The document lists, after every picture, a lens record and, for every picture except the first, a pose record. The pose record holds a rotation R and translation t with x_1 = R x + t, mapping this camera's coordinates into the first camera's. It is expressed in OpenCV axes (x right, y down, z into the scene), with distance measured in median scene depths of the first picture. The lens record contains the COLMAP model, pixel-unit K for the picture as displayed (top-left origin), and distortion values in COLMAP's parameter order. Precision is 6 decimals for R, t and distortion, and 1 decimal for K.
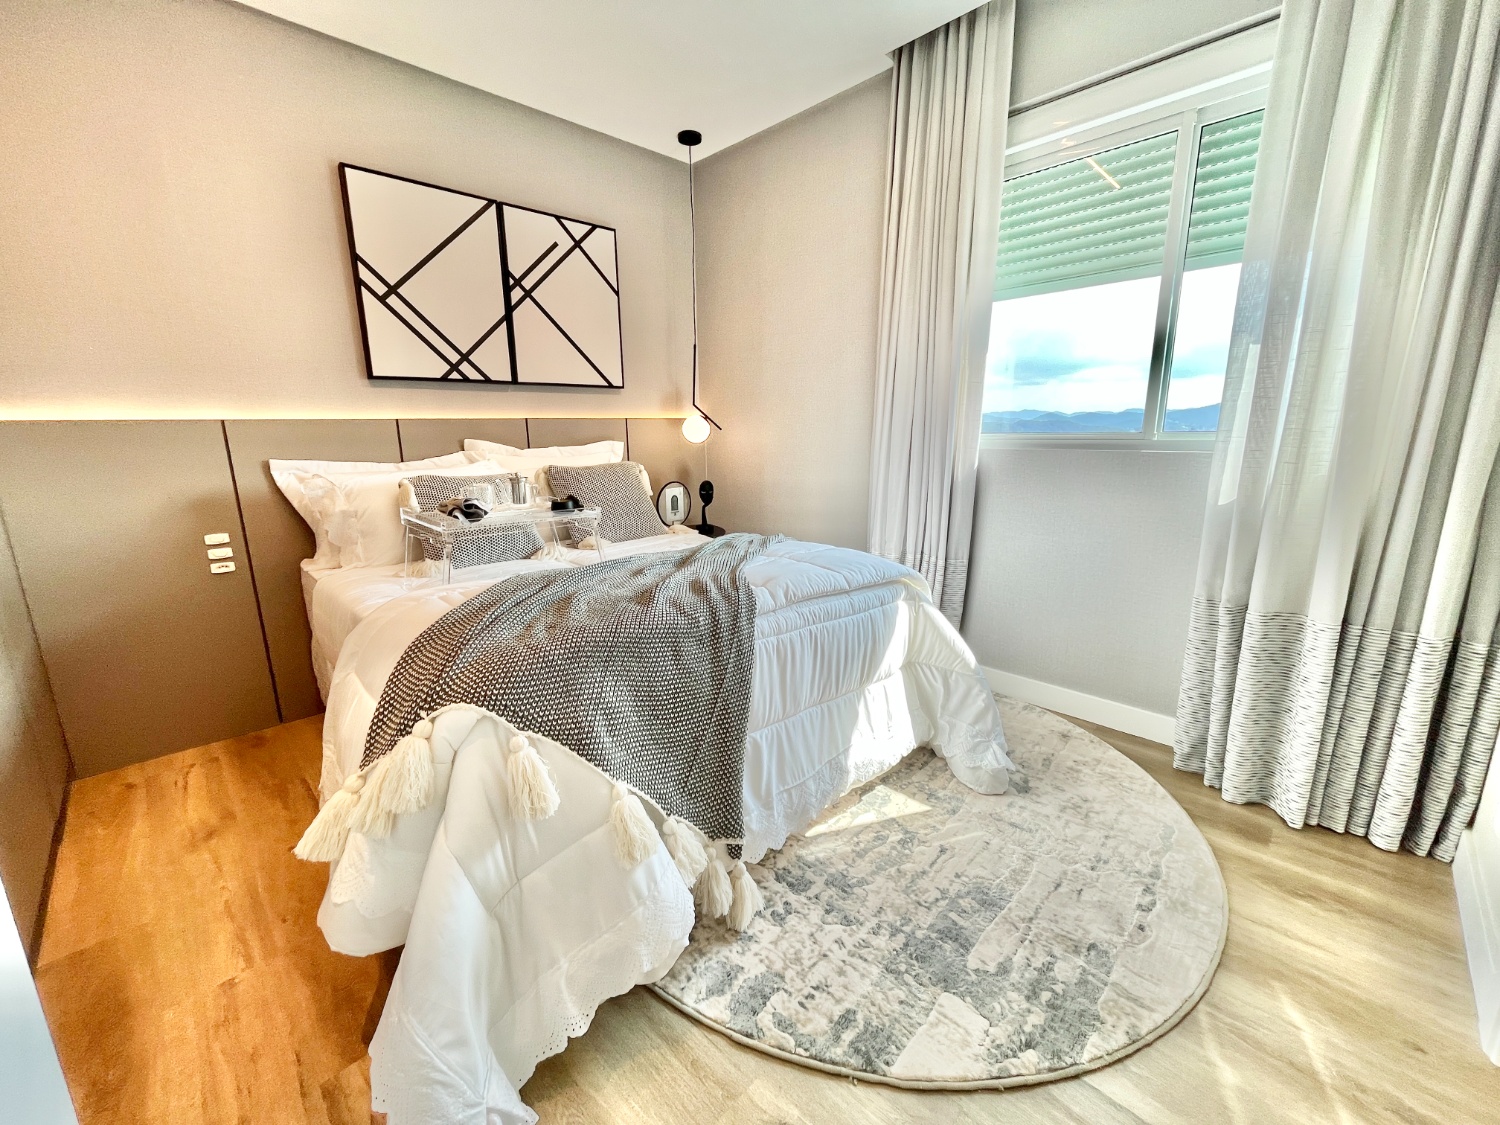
lens RADIAL K [[606.4, 0, 748.9], [0, 606.4, 559.4], [0, 0, 1]] dist [-0.003974, 0.000914]
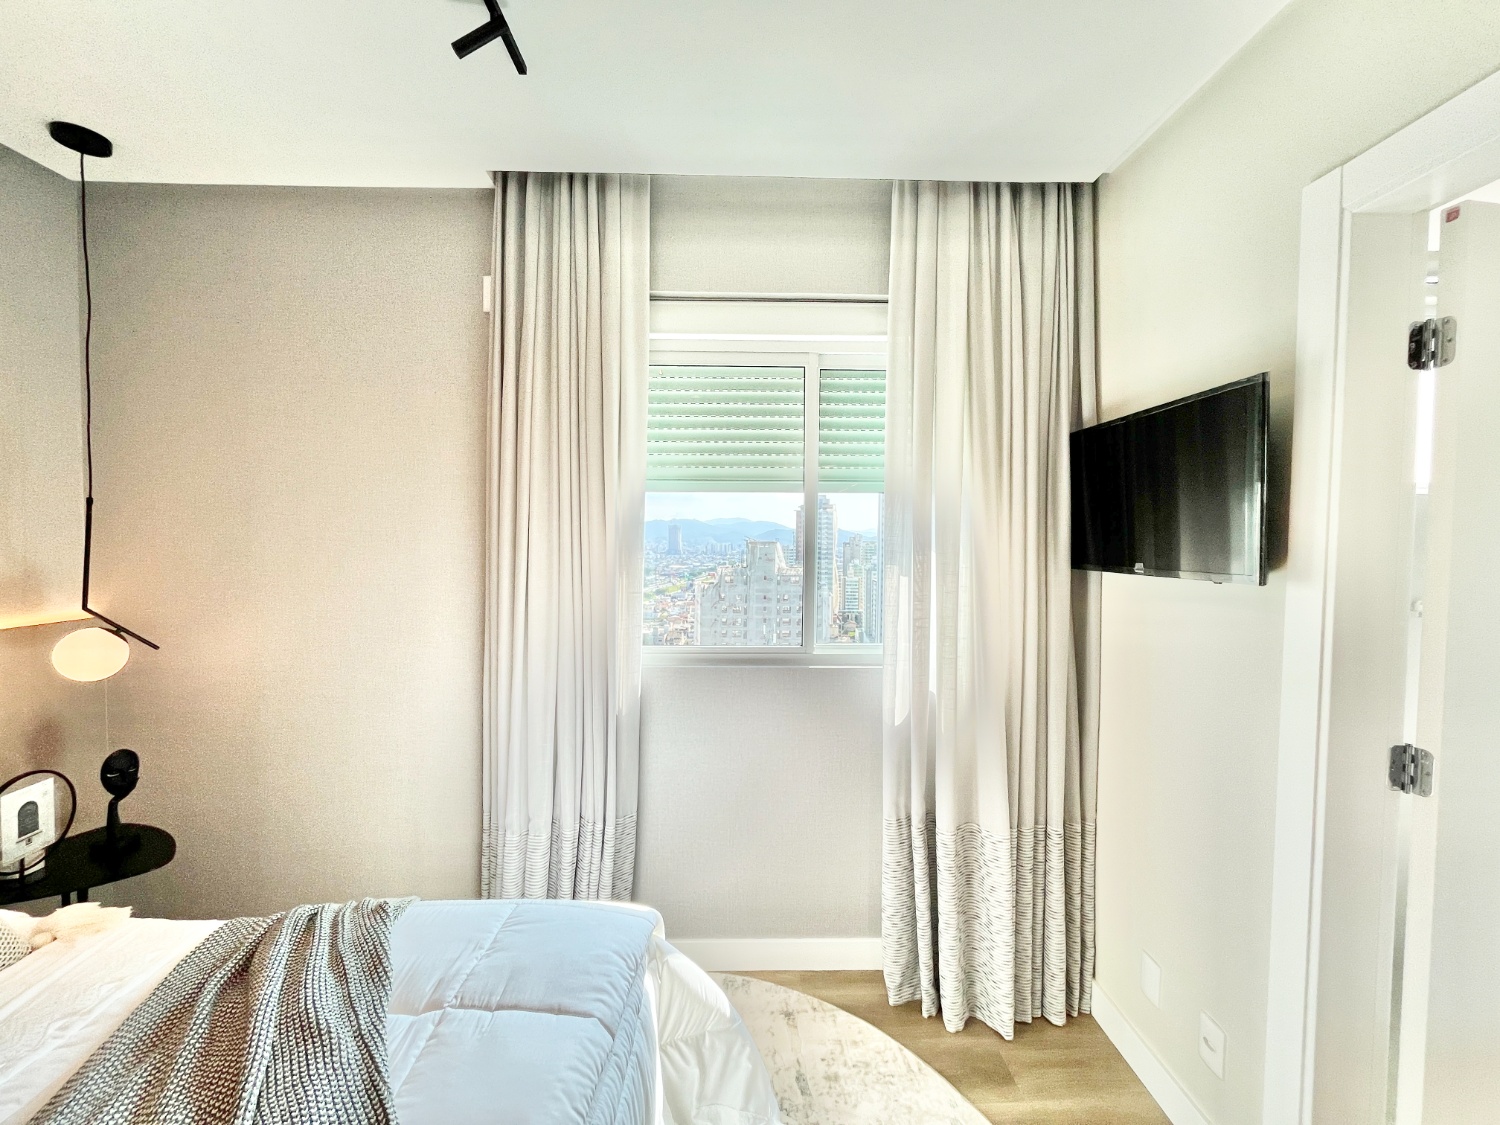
lens RADIAL K [[606.4, 0, 748.9], [0, 606.4, 559.4], [0, 0, 1]] dist [-0.003974, 0.000914]
pose [[0.687246, -0.011927, 0.726327, -0.102469], [0.139790, 0.983349, -0.116121, -0.214882], [-0.712847, 0.181337, 0.677470, 0.328483]]
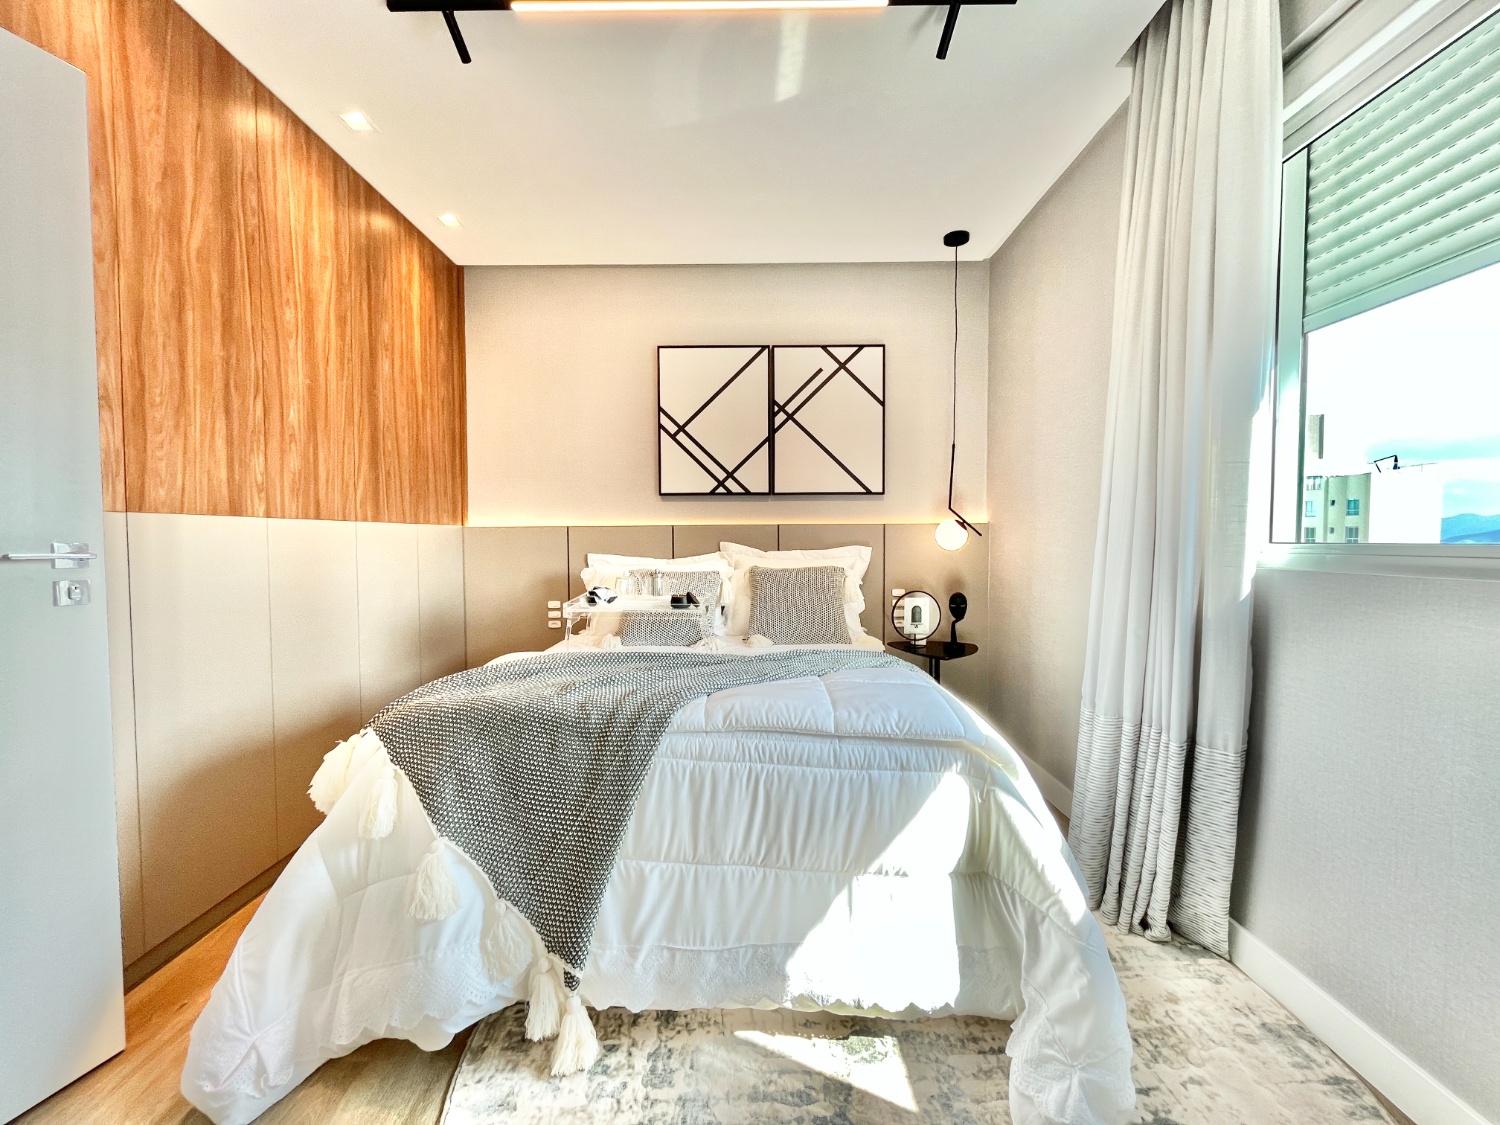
lens RADIAL K [[606.4, 0, 748.9], [0, 606.4, 559.4], [0, 0, 1]] dist [-0.003974, 0.000914]
pose [[0.710515, 0.034012, -0.702860, 0.451191], [-0.154496, 0.982000, -0.108659, -0.049888], [0.686513, 0.185792, 0.702980, 0.237444]]
